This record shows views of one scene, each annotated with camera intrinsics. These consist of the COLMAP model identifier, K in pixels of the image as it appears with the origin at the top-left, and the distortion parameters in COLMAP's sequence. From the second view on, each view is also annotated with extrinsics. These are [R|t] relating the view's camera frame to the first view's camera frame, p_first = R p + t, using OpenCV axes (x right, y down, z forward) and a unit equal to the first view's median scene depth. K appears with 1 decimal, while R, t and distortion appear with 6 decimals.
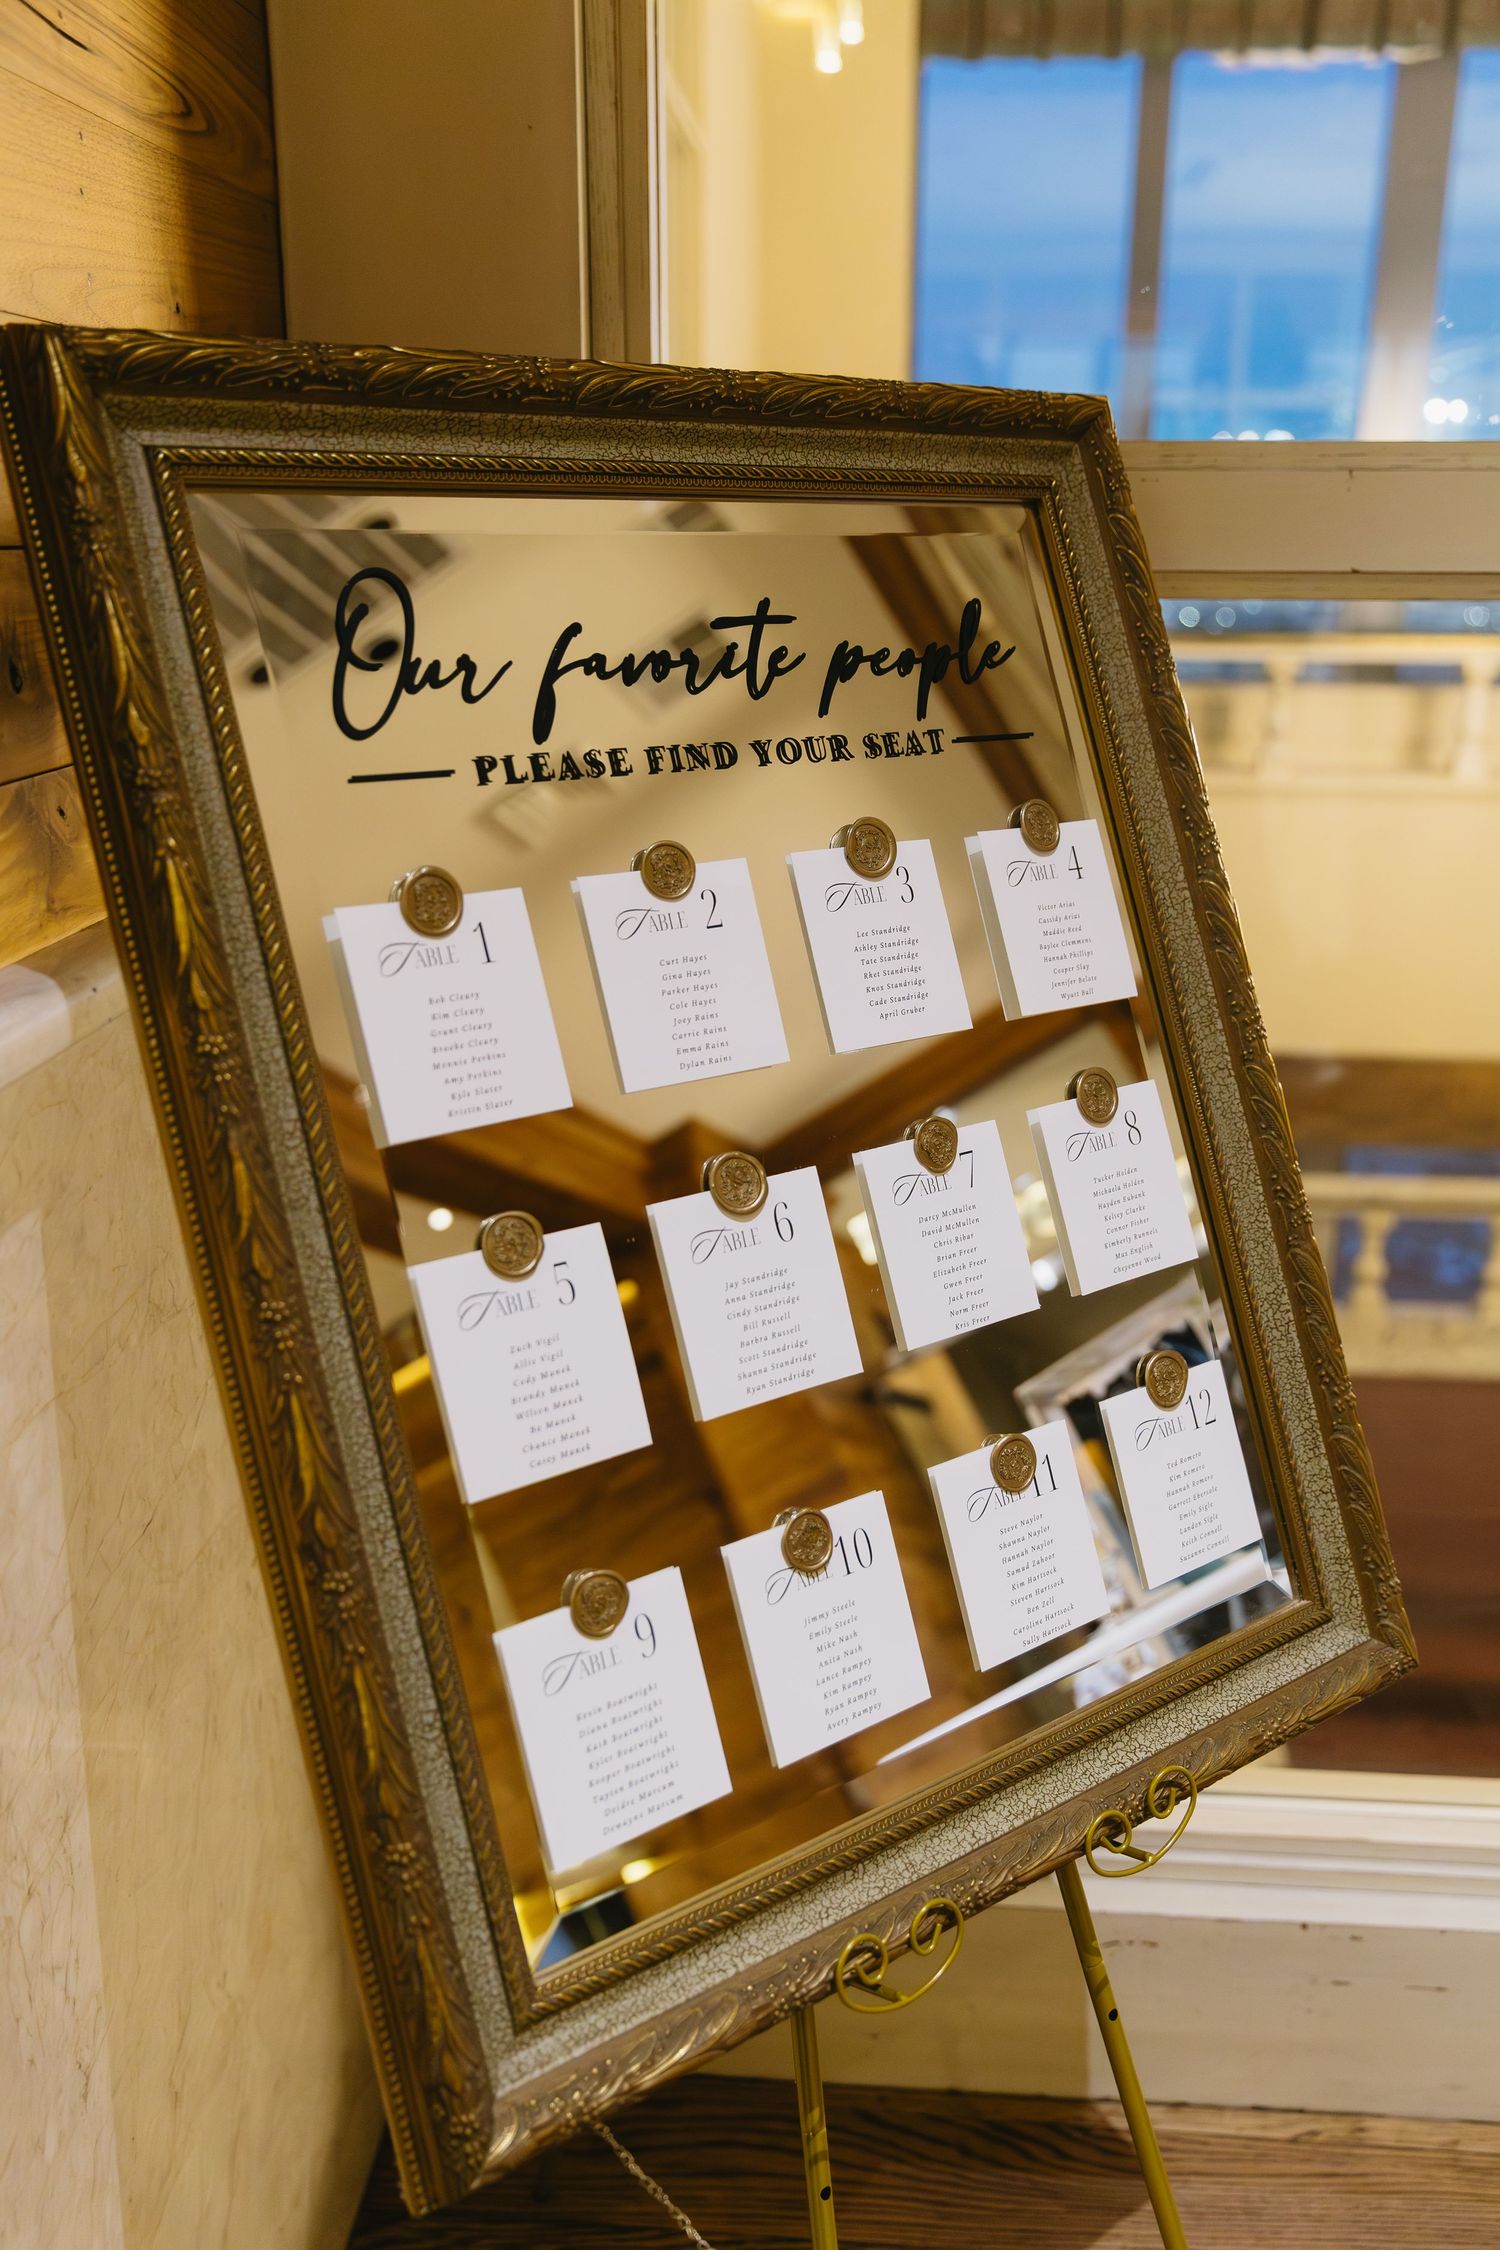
lens RADIAL K [[2140.1, 0, 750.0], [0, 2140.1, 1125.0], [0, 0, 1]] dist [-0.002333, 0.003947]
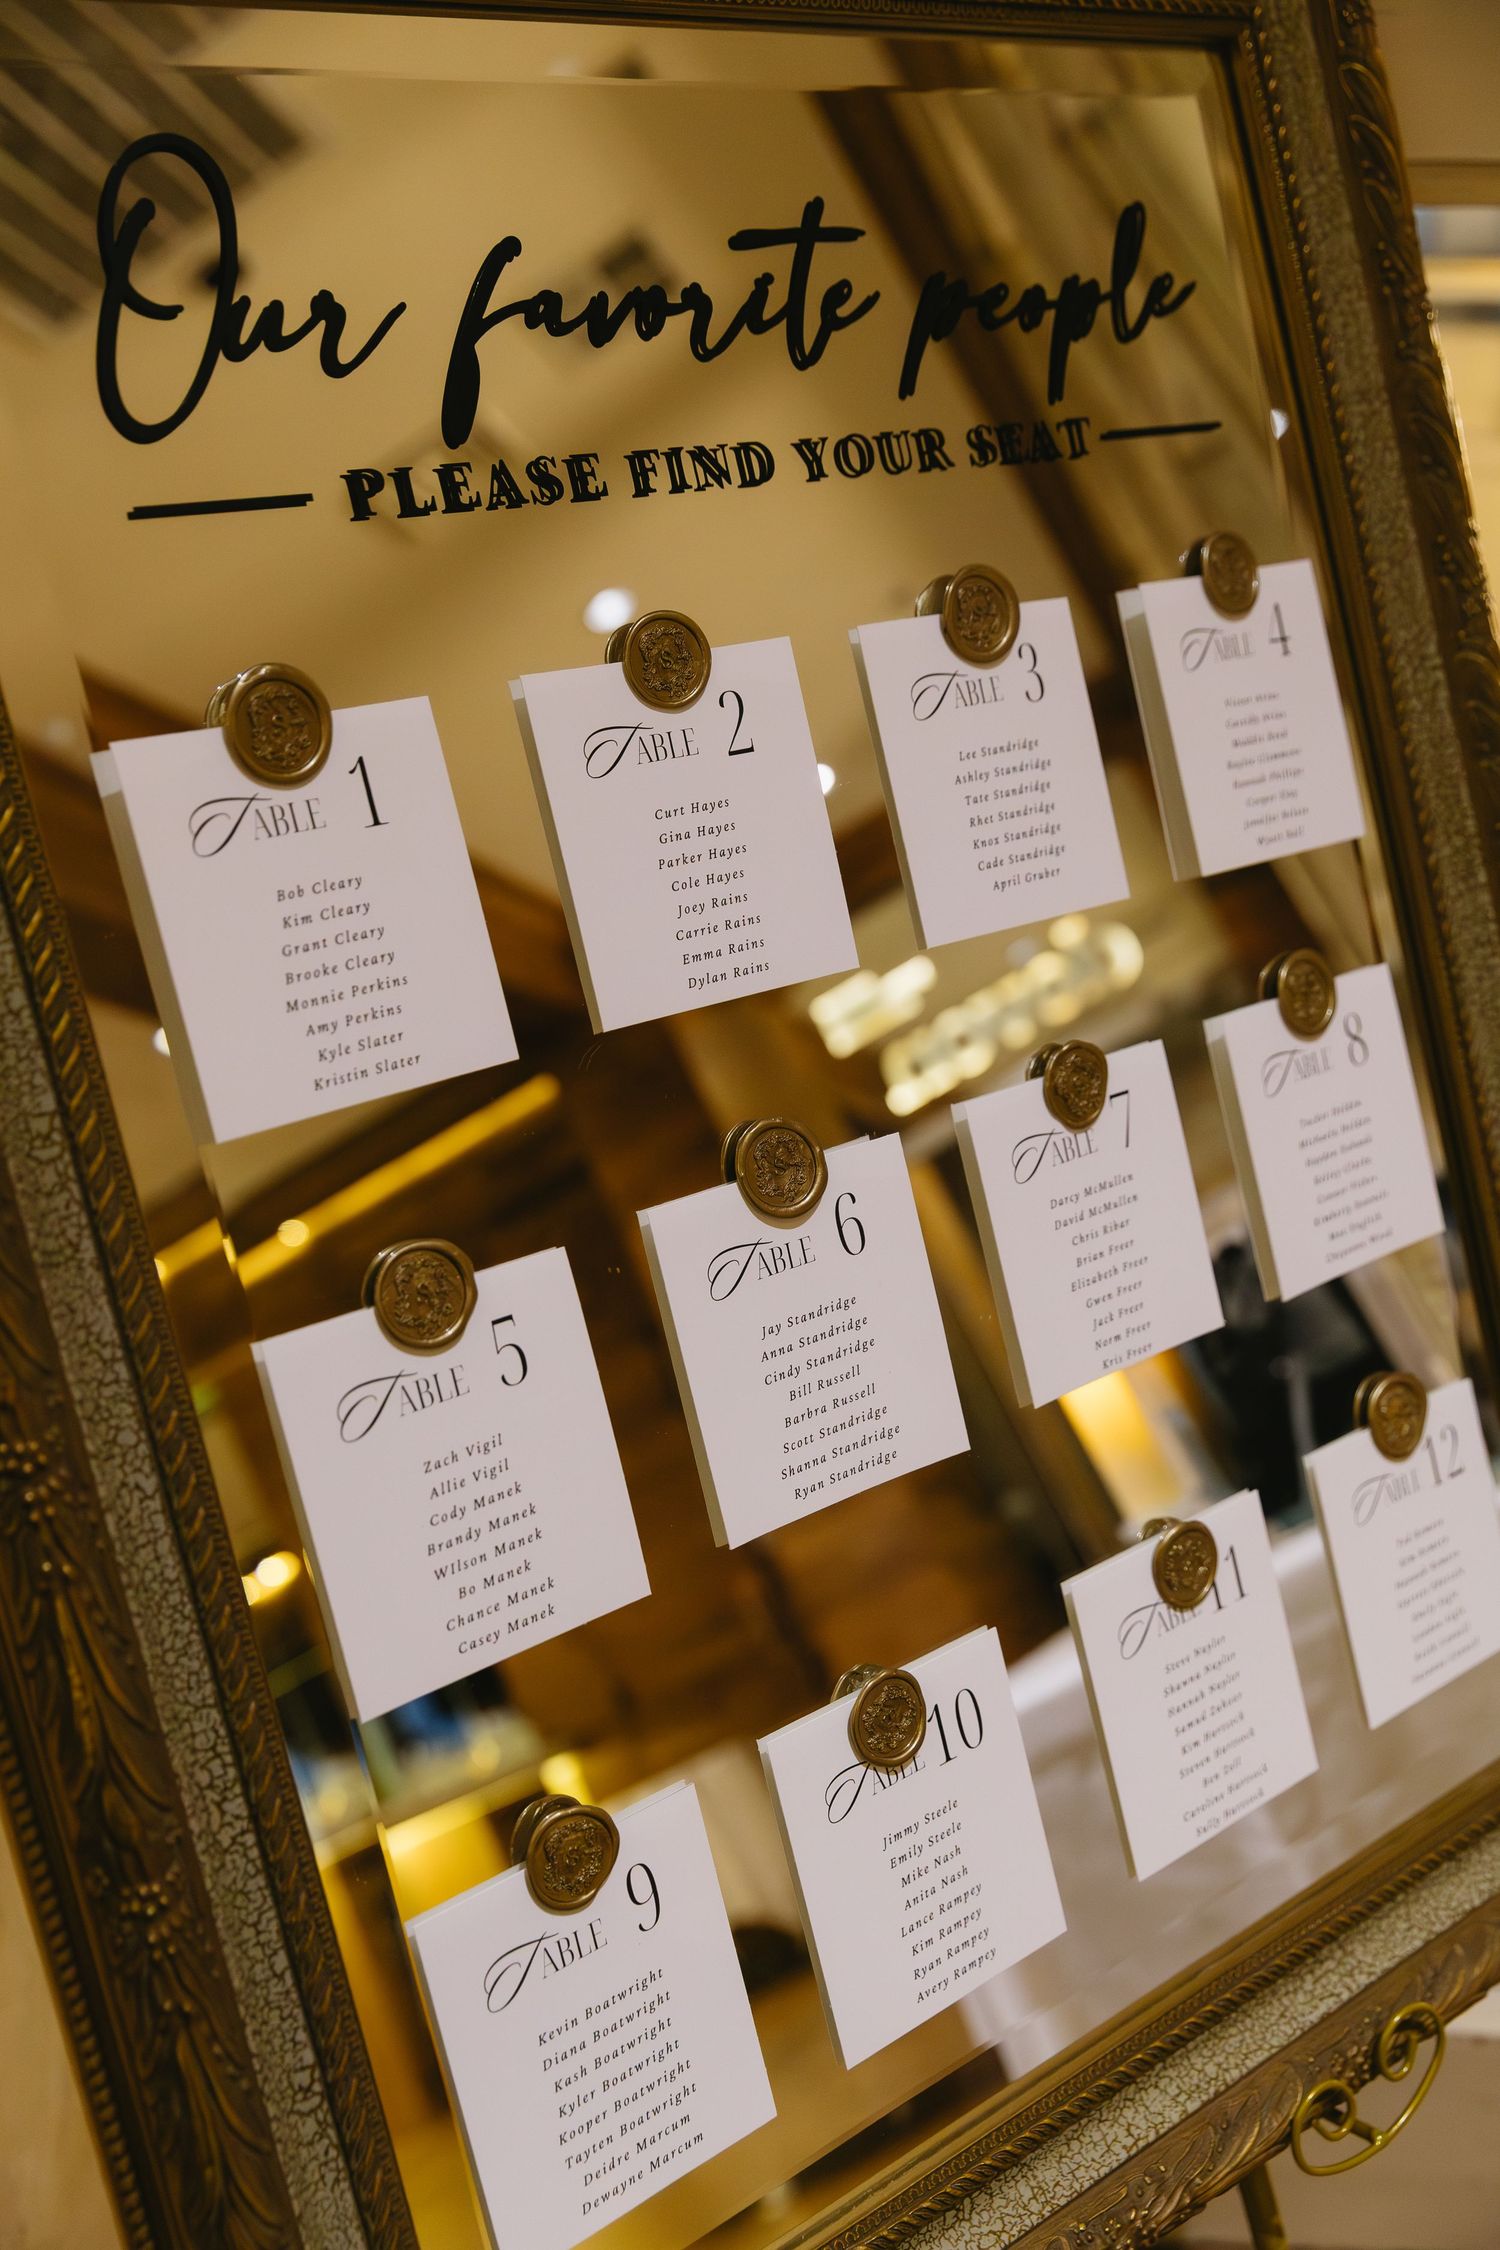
lens RADIAL K [[2523.1, 0, 751.0], [0, 2523.1, 1187.1], [0, 0, 1]] dist [0.017154, 0.006695]
pose [[0.999608, -0.003618, 0.027769, -0.034973], [0.000123, 0.992179, 0.124824, -0.059872], [-0.028003, -0.124771, 0.991790, 0.265484]]
